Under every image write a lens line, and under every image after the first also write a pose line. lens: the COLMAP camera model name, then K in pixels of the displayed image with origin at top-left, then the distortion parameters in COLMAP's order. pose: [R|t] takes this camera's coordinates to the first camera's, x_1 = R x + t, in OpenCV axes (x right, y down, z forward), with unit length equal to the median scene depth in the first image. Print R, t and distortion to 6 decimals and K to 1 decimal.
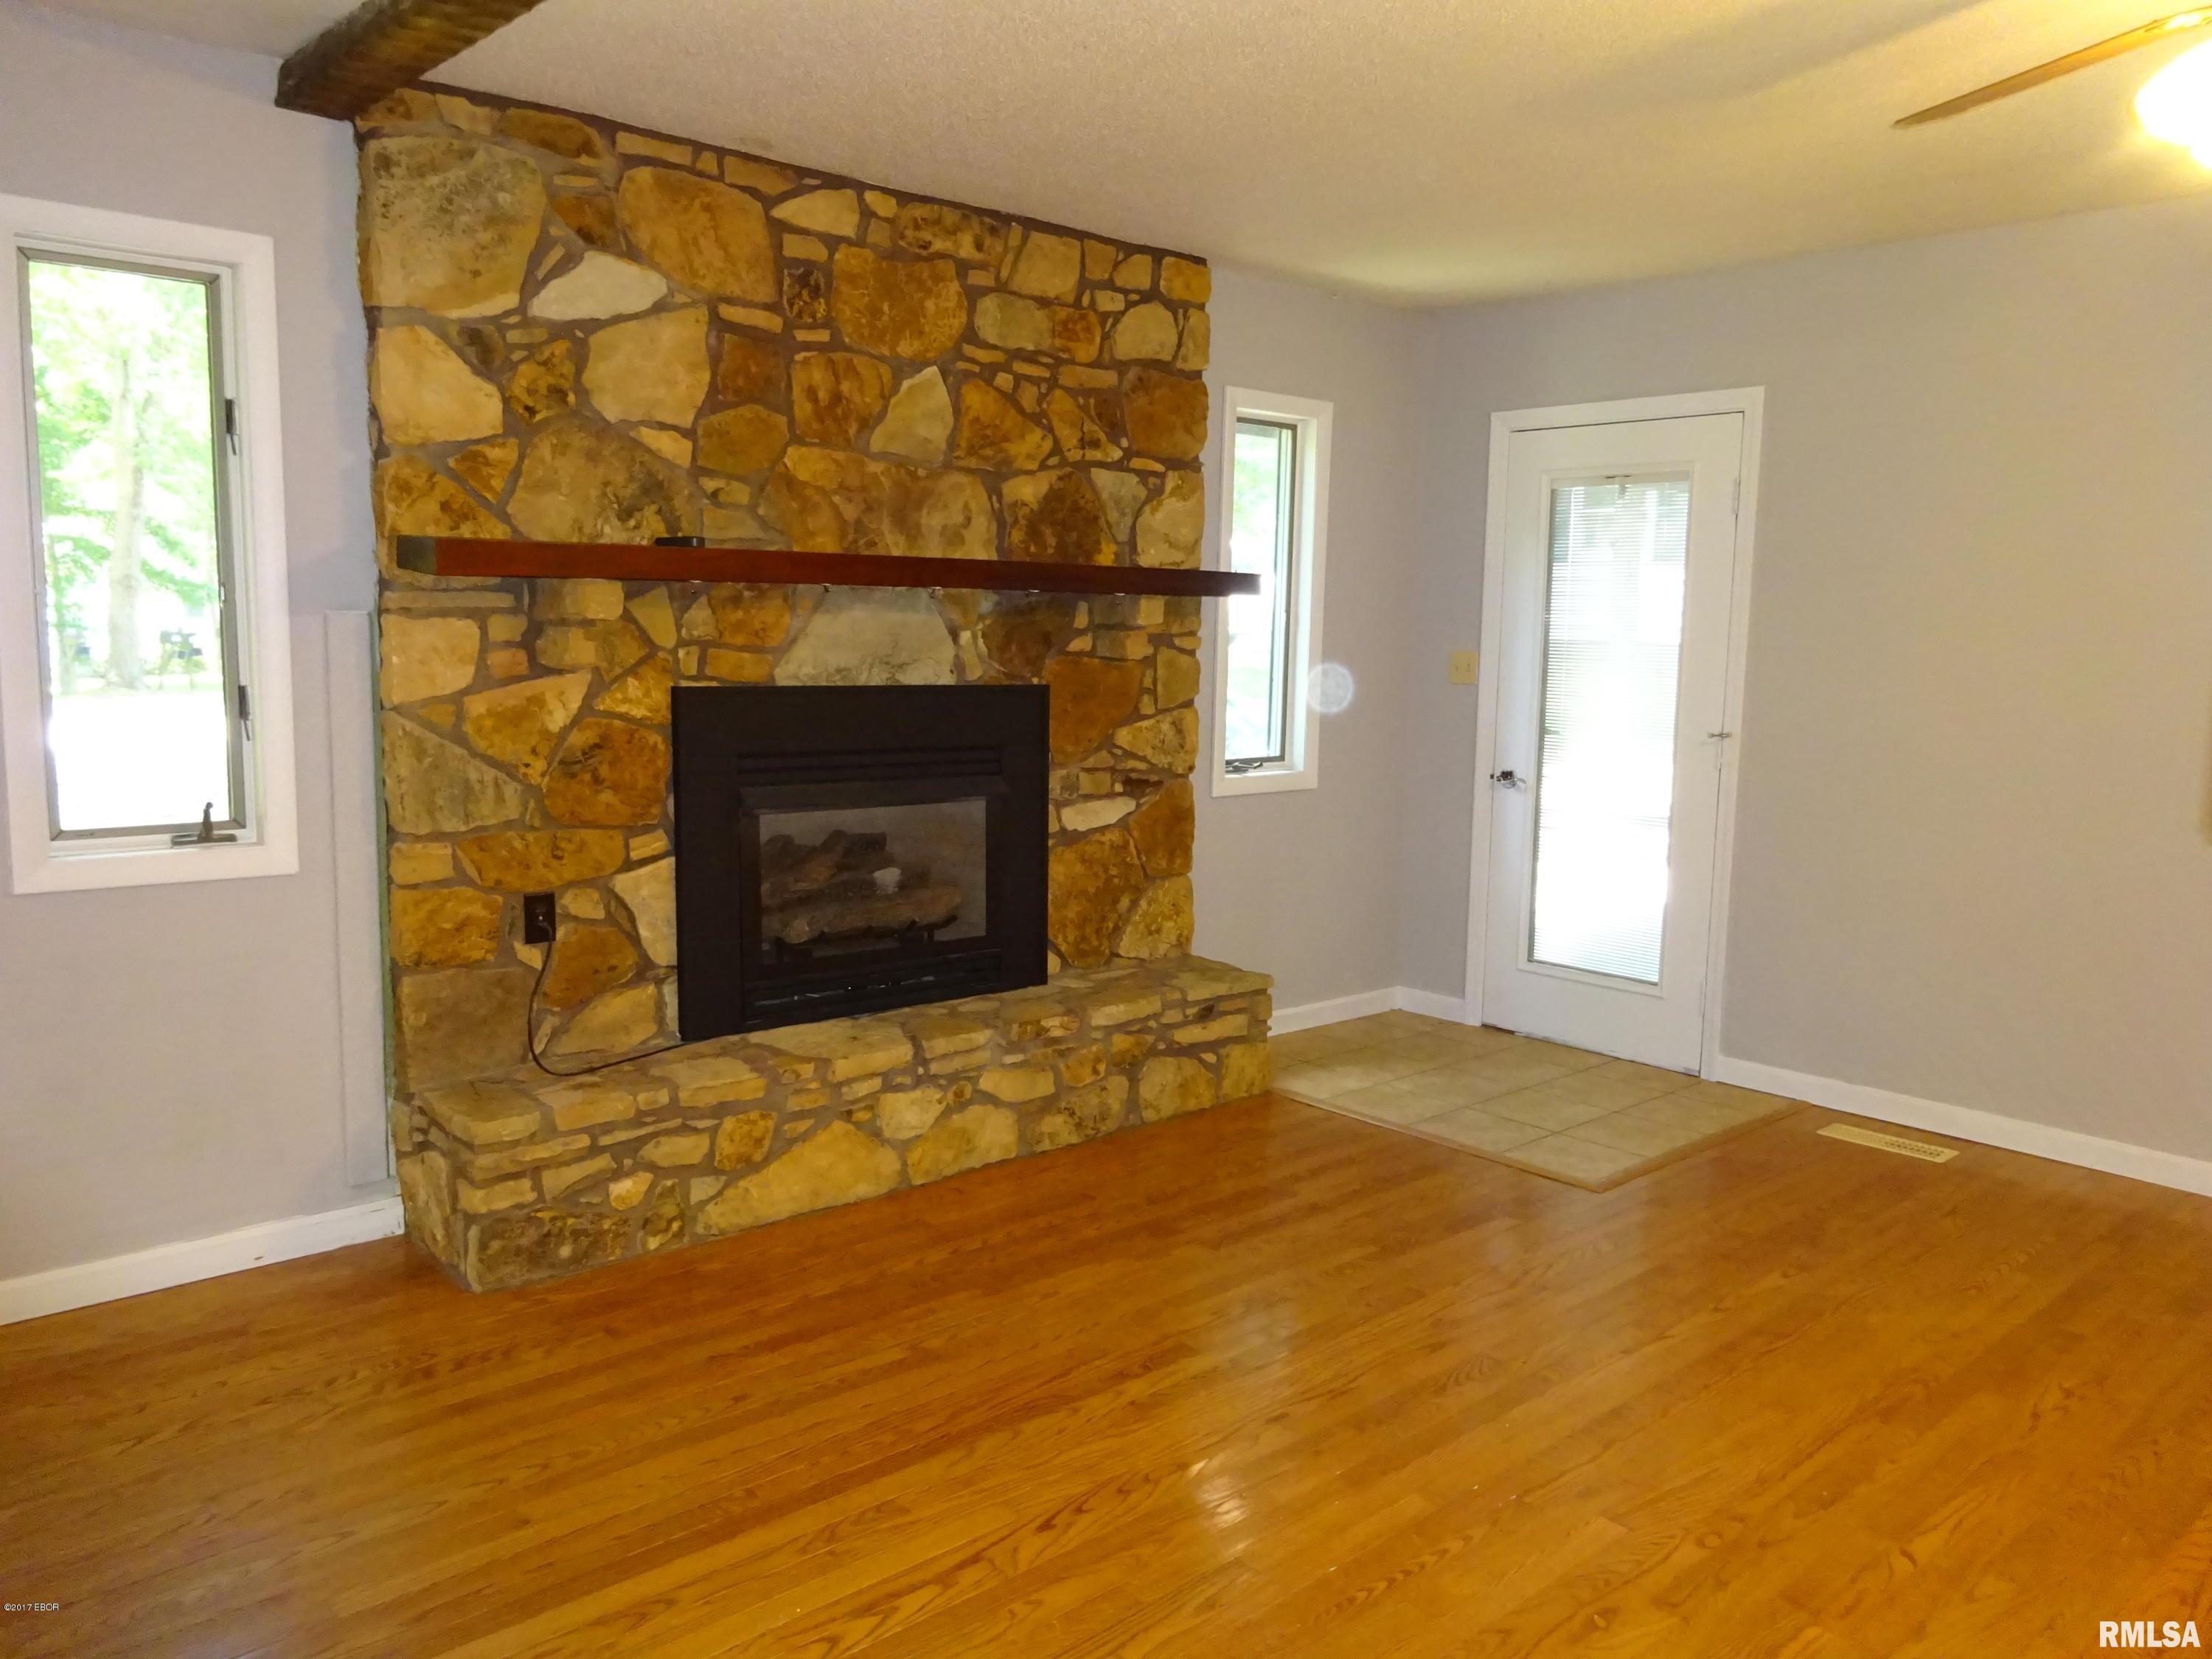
lens RADIAL K [[1627.2, 0, 1106.7], [0, 1627.2, 826.7], [0, 0, 1]] dist [0.010893, 0.000544]
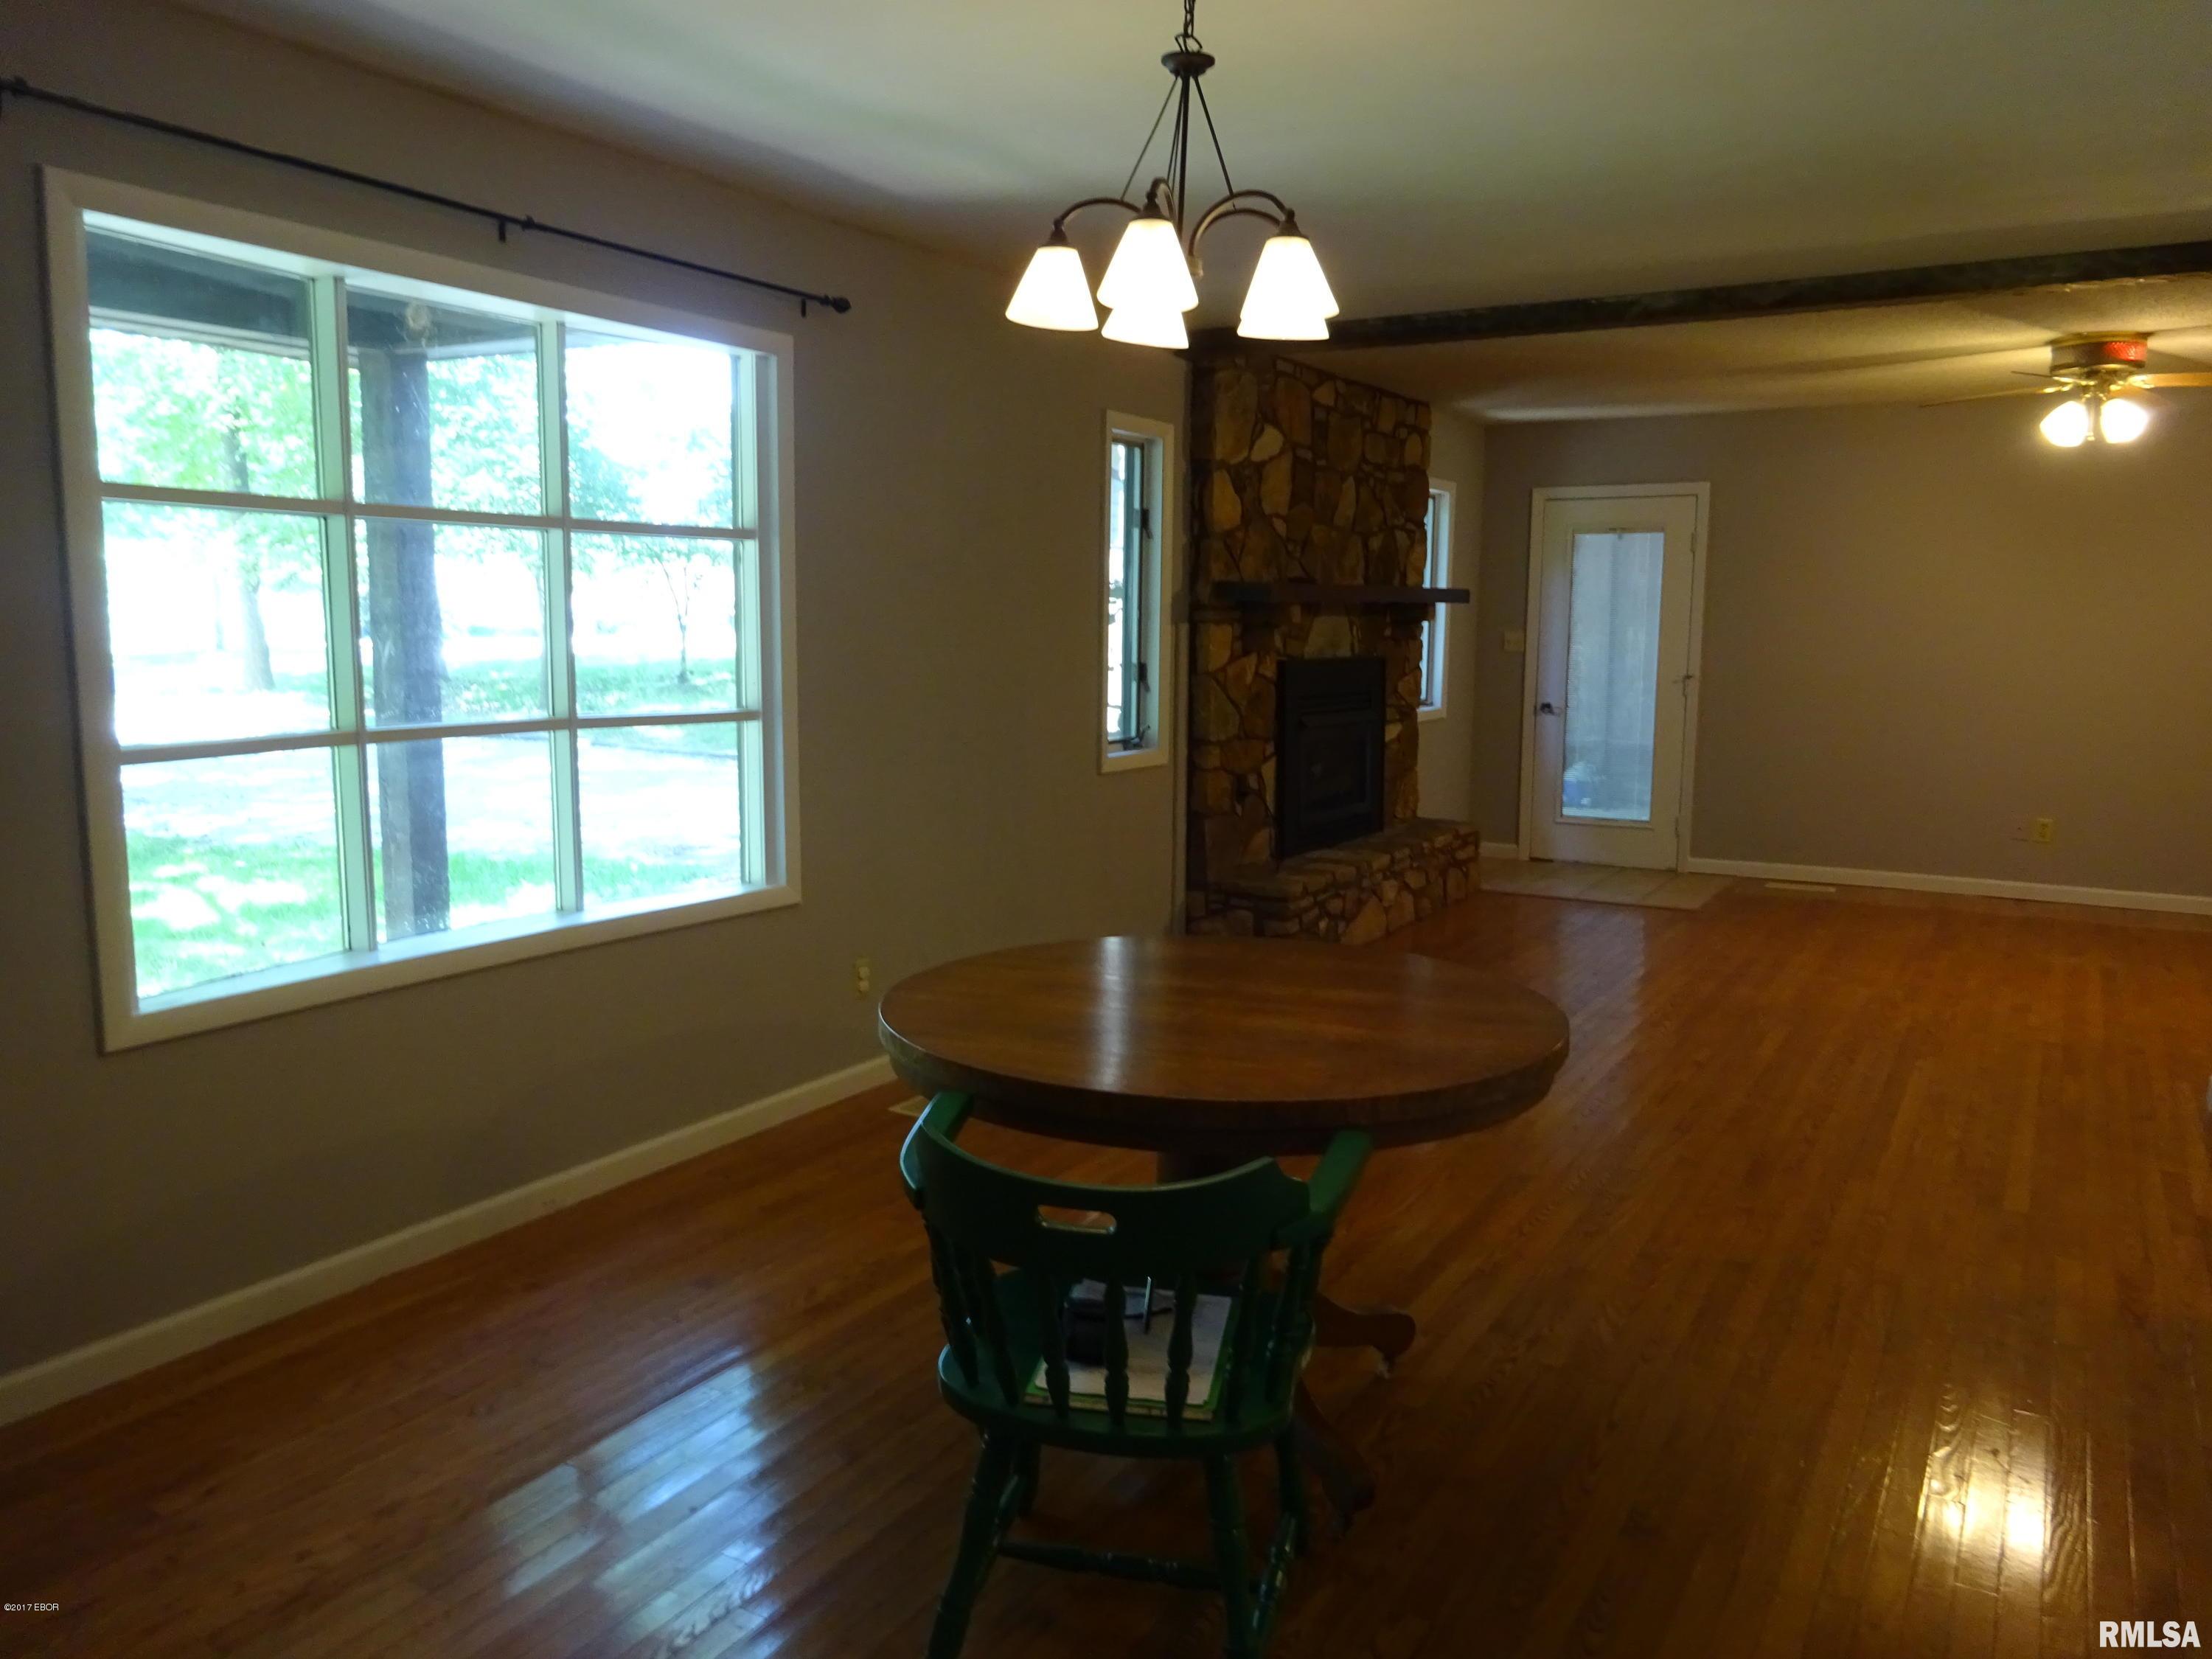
lens RADIAL K [[1627.2, 0, 1099.6], [0, 1627.2, 842.5], [0, 0, 1]] dist [0.010893, 0.000544]
pose [[0.953577, -0.057164, 0.295673, -0.907758], [0.051456, 0.998309, 0.027055, 0.051355], [-0.296720, -0.010584, 0.954906, -0.602032]]
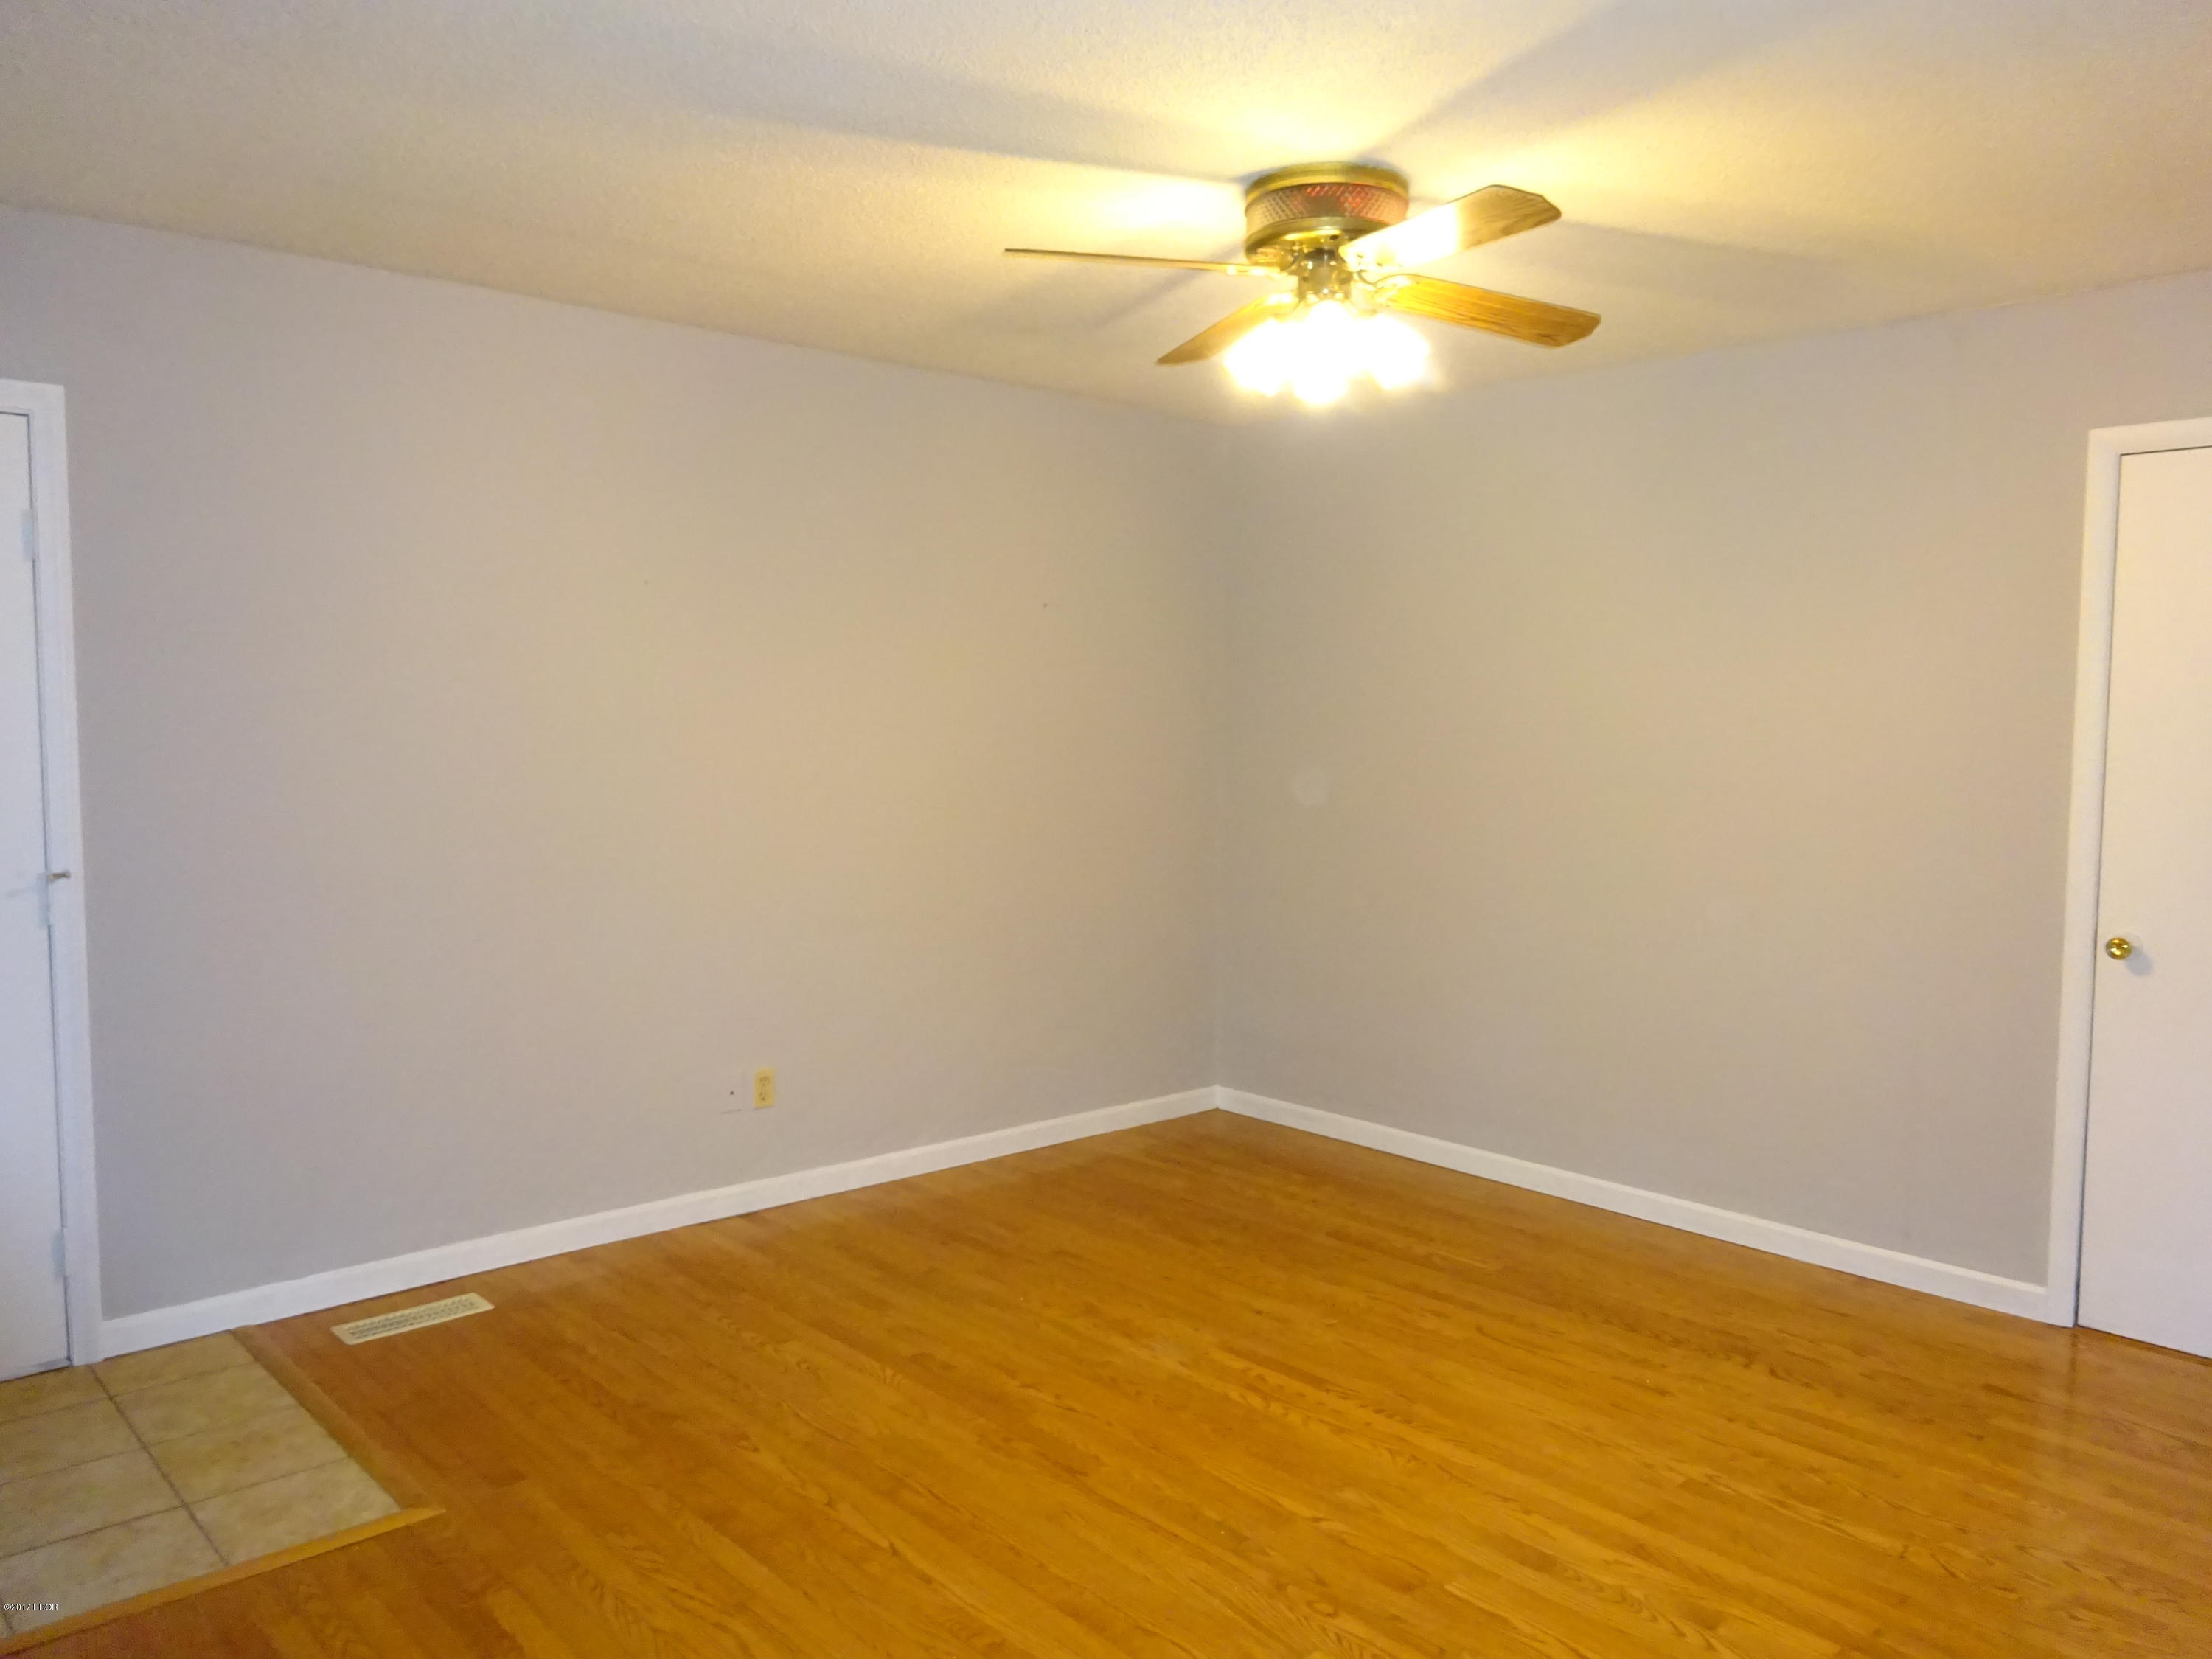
lens RADIAL K [[1627.2, 0, 1107.1], [0, 1627.2, 840.7], [0, 0, 1]] dist [0.010893, 0.000544]
pose [[-0.007726, -0.101498, 0.994806, -0.375911], [0.115586, 0.988076, 0.101709, -0.106277], [-0.993267, 0.115771, 0.004098, 0.642081]]
